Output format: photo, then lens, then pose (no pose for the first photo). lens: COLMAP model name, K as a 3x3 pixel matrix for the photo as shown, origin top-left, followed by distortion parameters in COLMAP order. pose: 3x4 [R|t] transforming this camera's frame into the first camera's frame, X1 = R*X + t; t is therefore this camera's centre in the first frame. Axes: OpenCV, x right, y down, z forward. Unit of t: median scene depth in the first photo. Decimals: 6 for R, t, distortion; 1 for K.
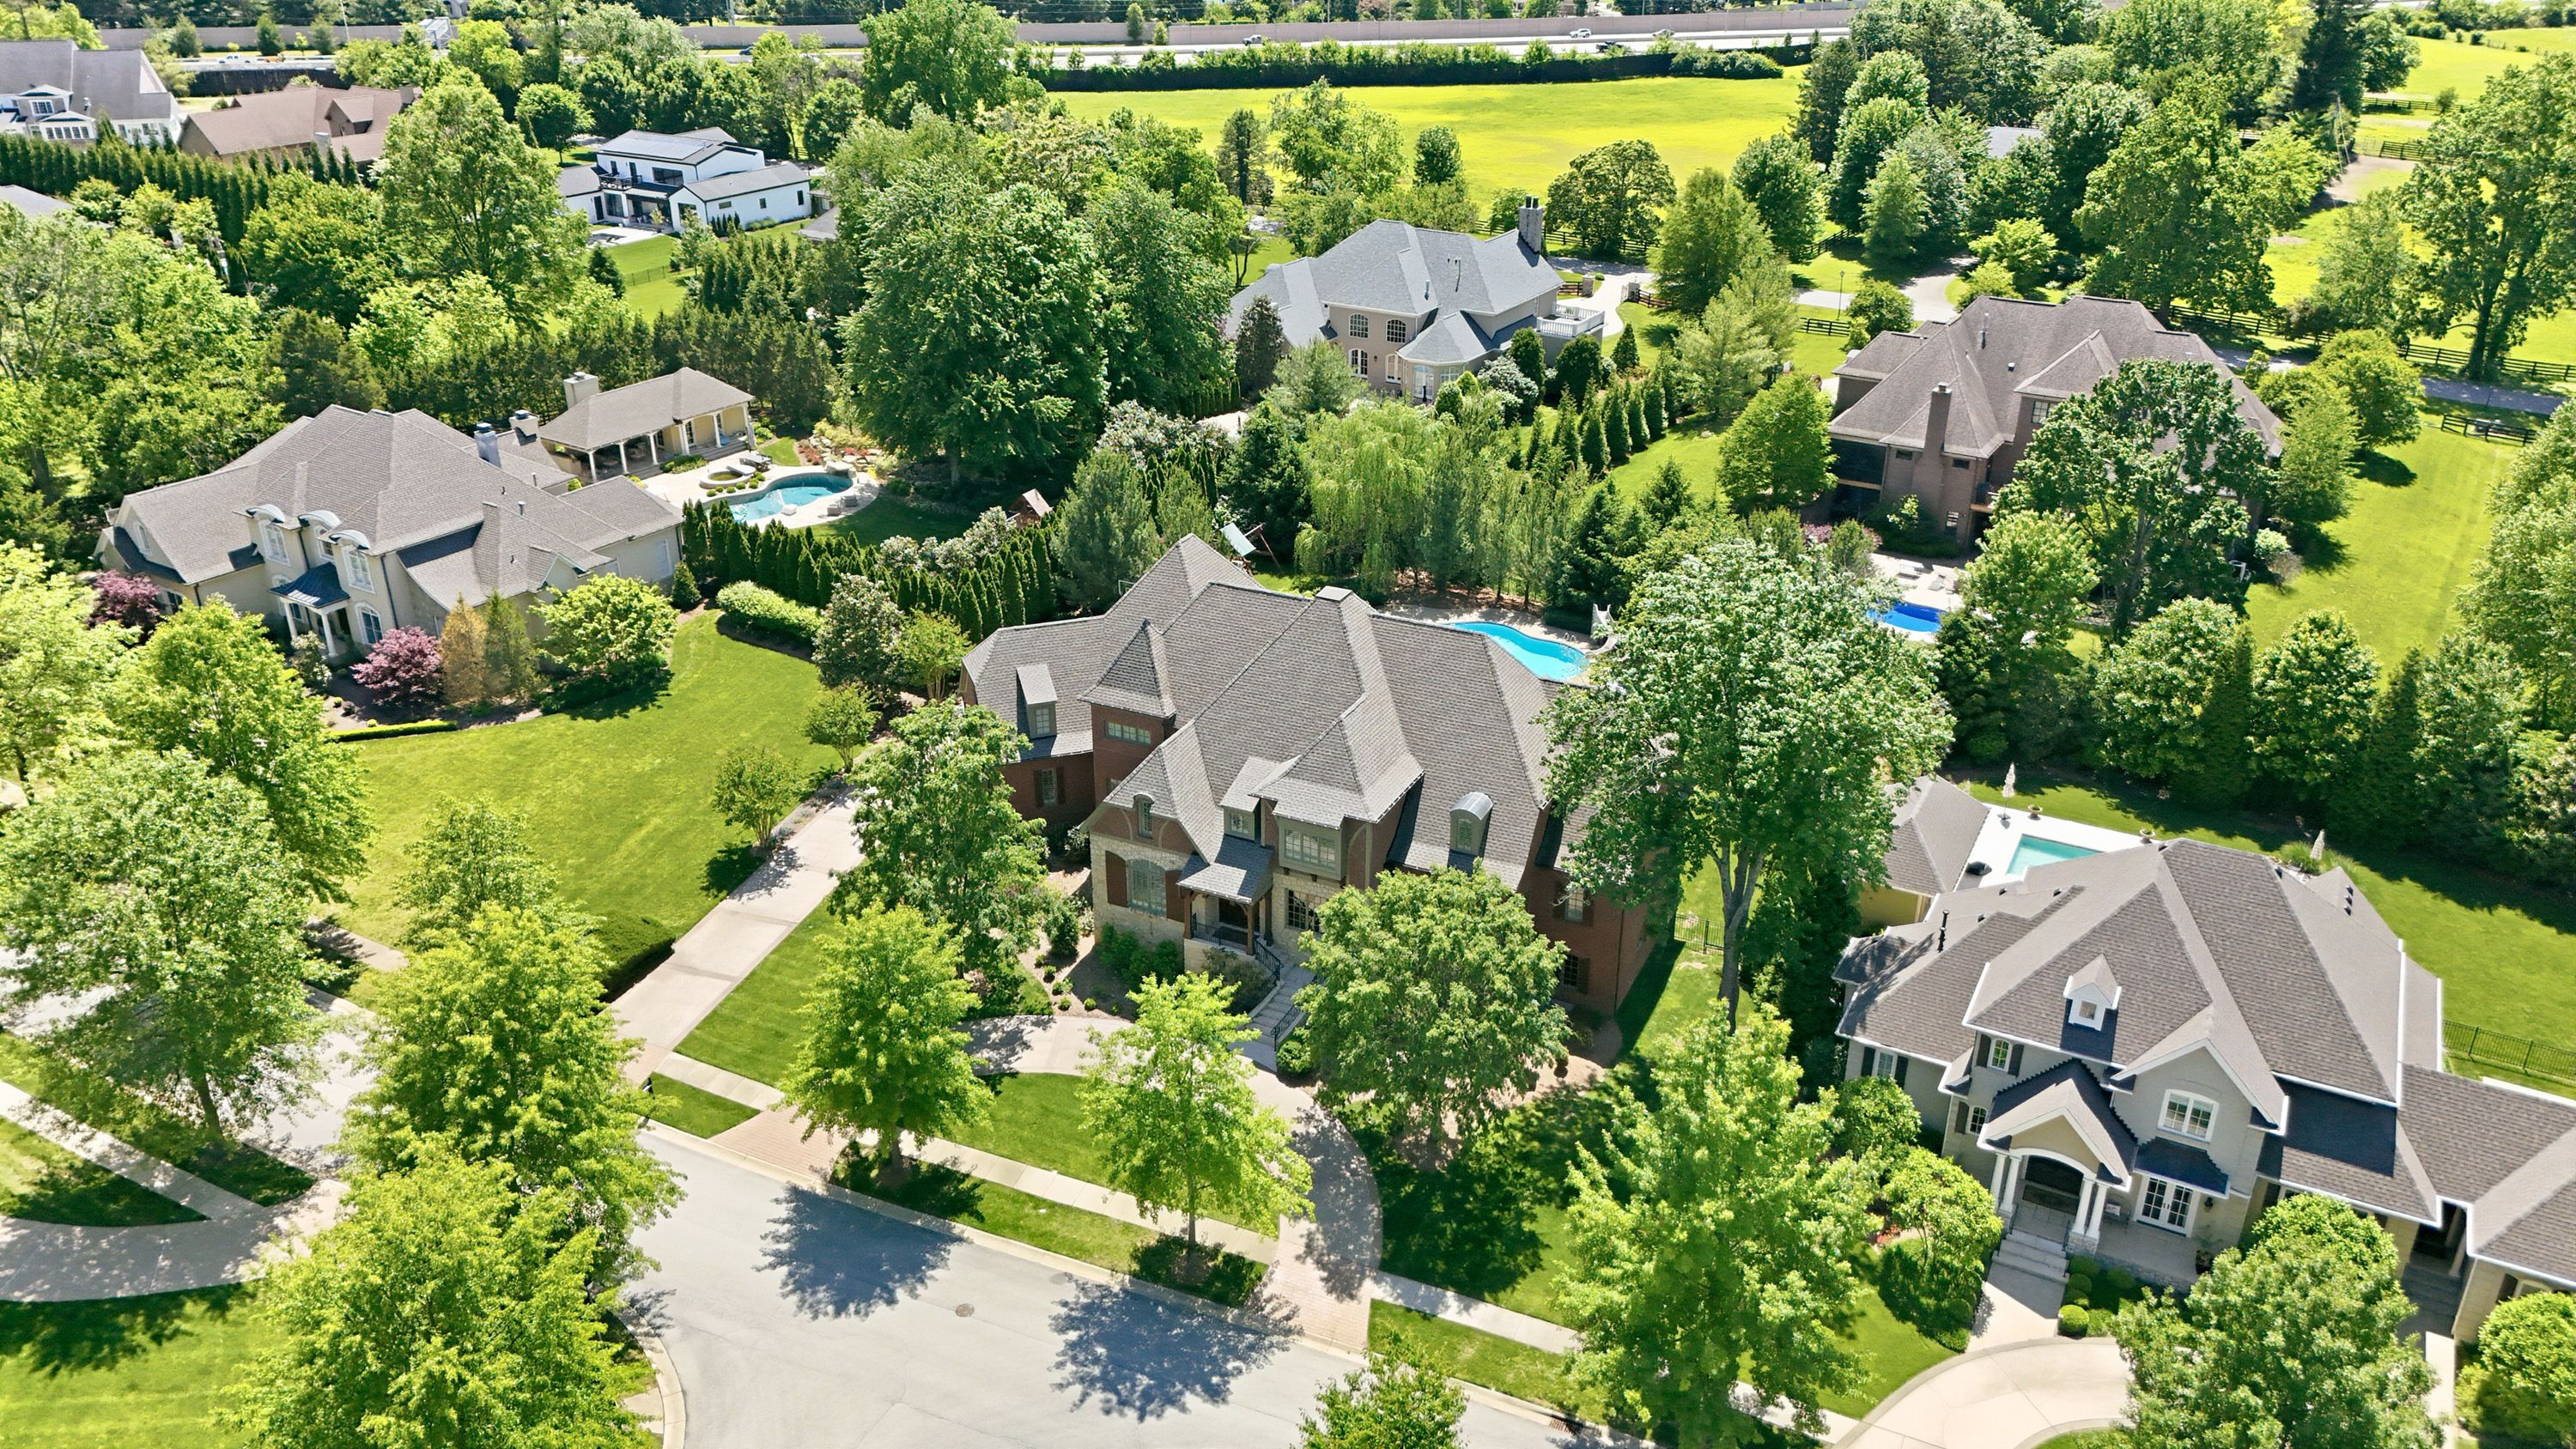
lens RADIAL K [[1920.7, 0, 1287.5], [0, 1920.7, 710.7], [0, 0, 1]] dist [0.091527, -0.090663]
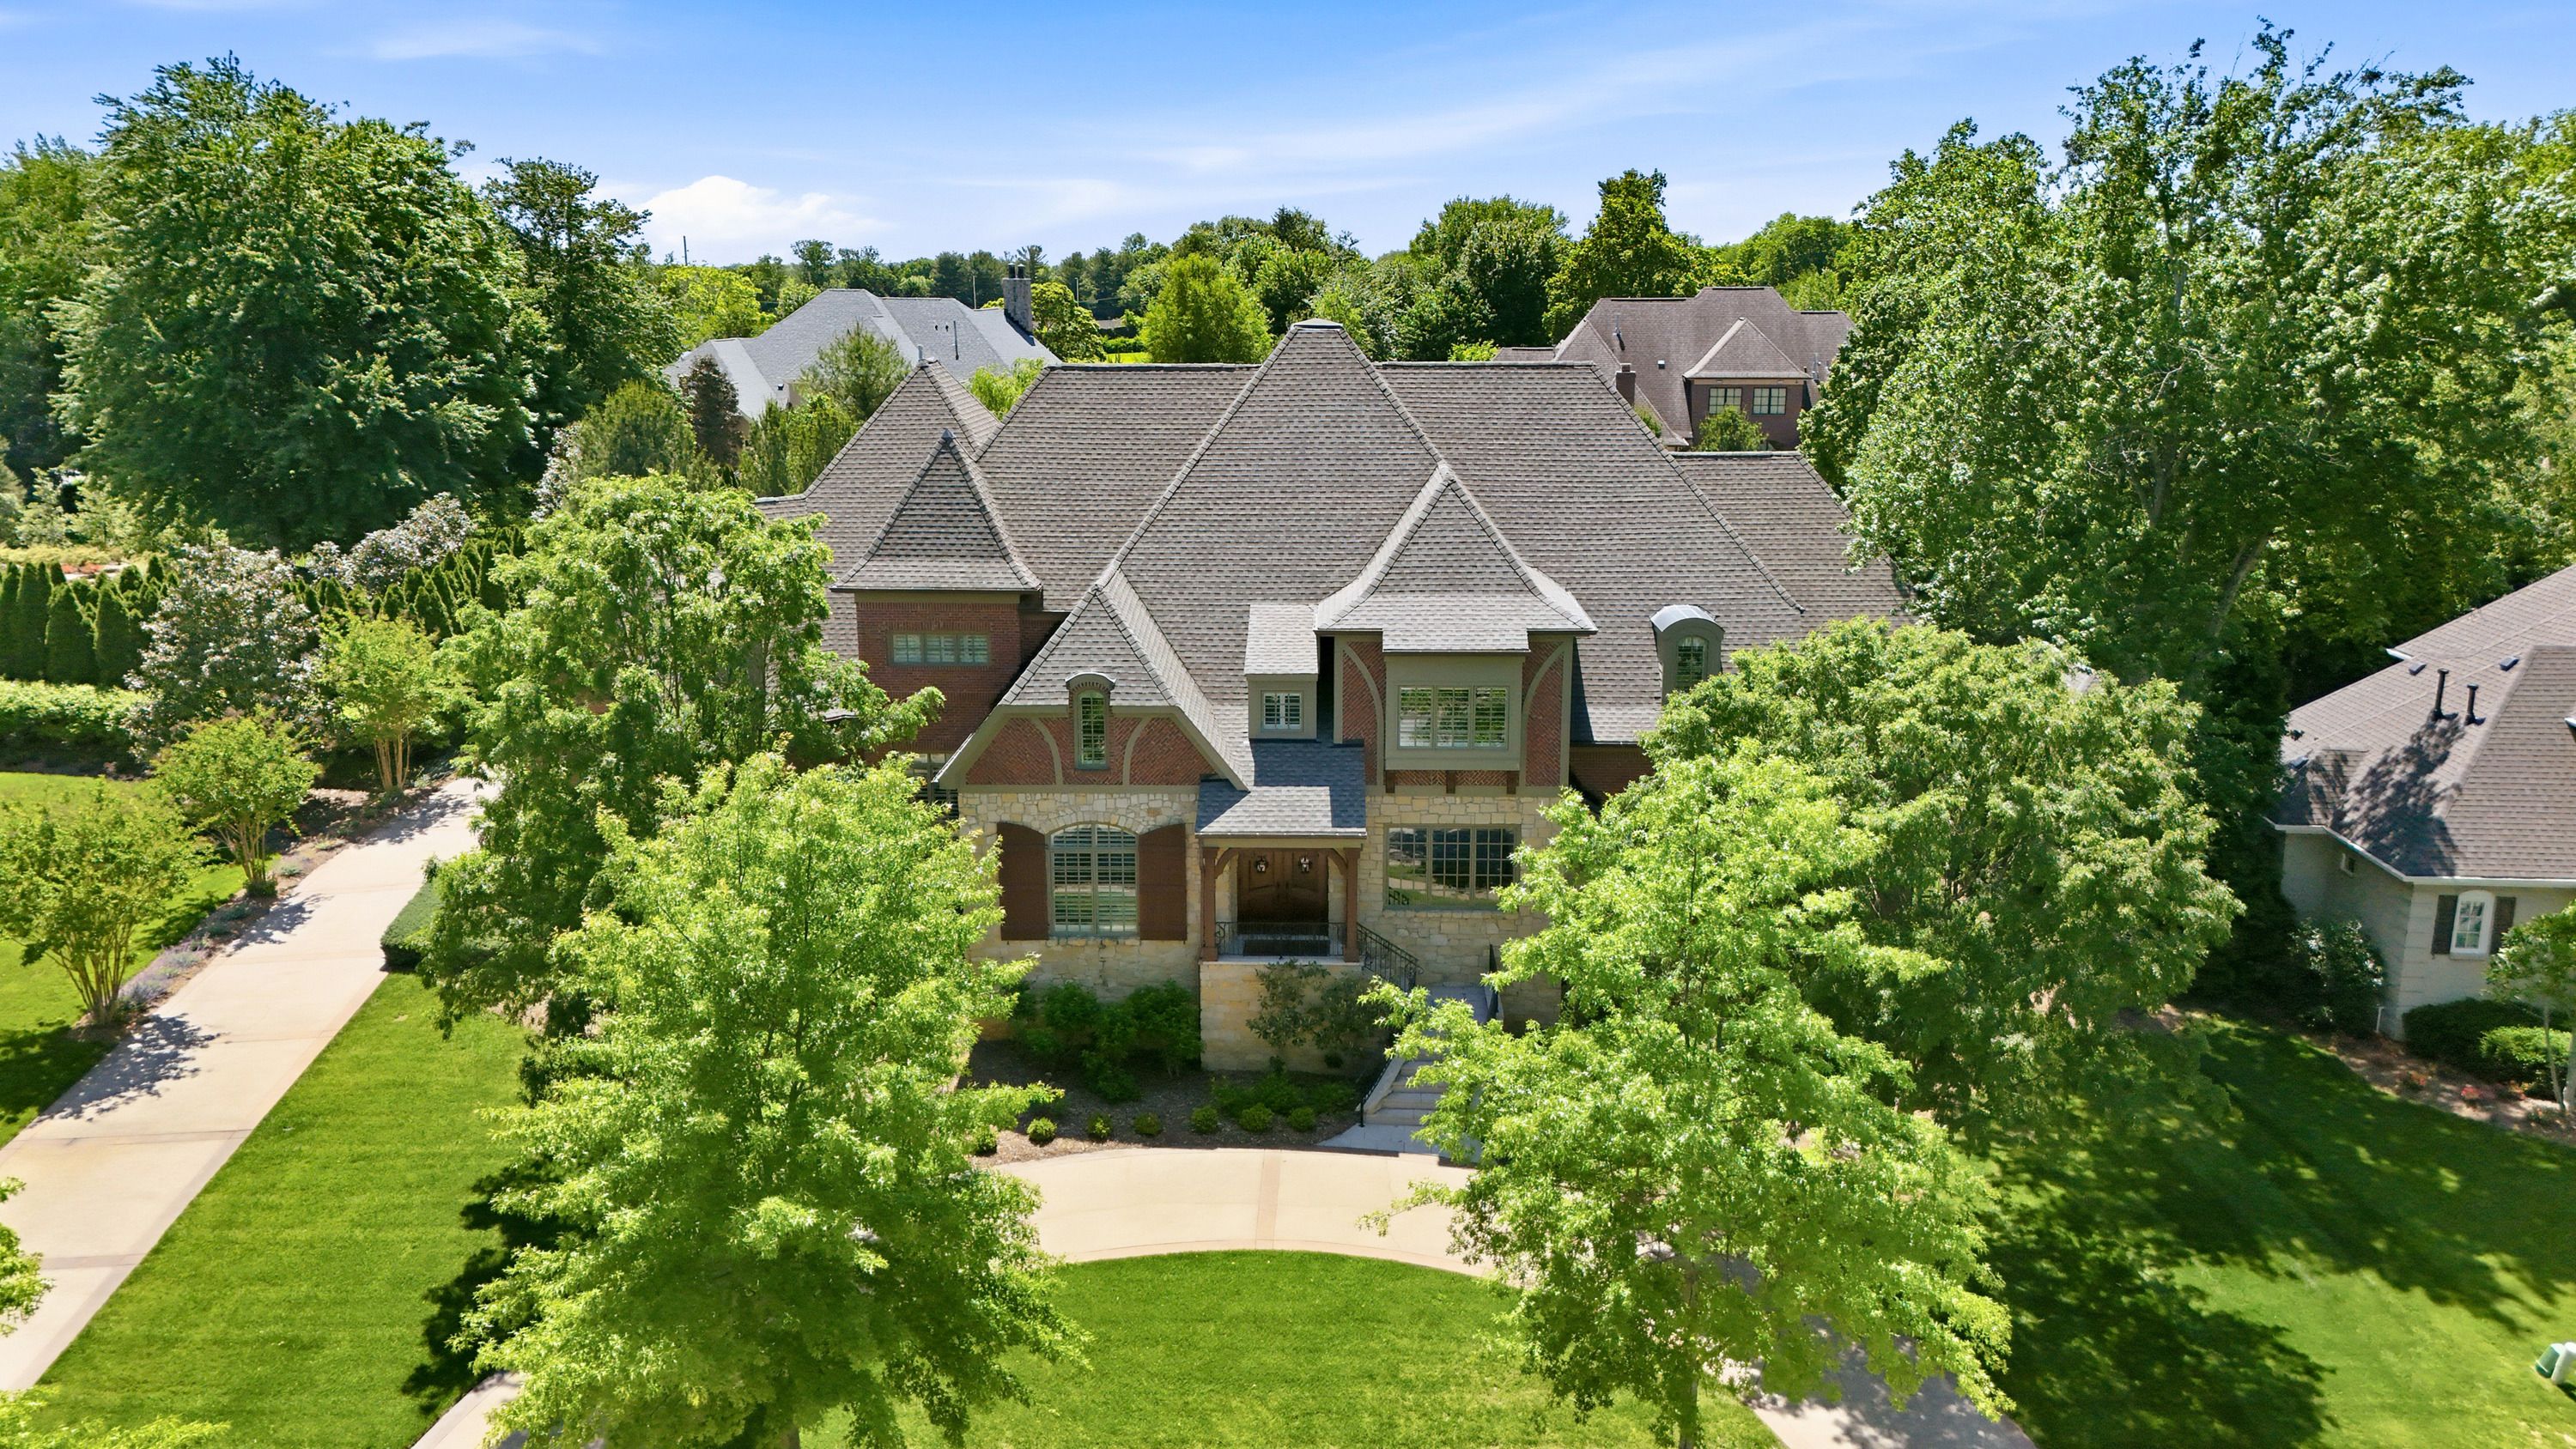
lens RADIAL K [[1920.7, 0, 1287.5], [0, 1920.7, 710.7], [0, 0, 1]] dist [0.091527, -0.090663]
pose [[0.907738, -0.086784, 0.410463, -0.199638], [0.170611, 0.970178, -0.172182, 0.125874], [-0.383279, 0.226325, 0.895474, 0.457790]]
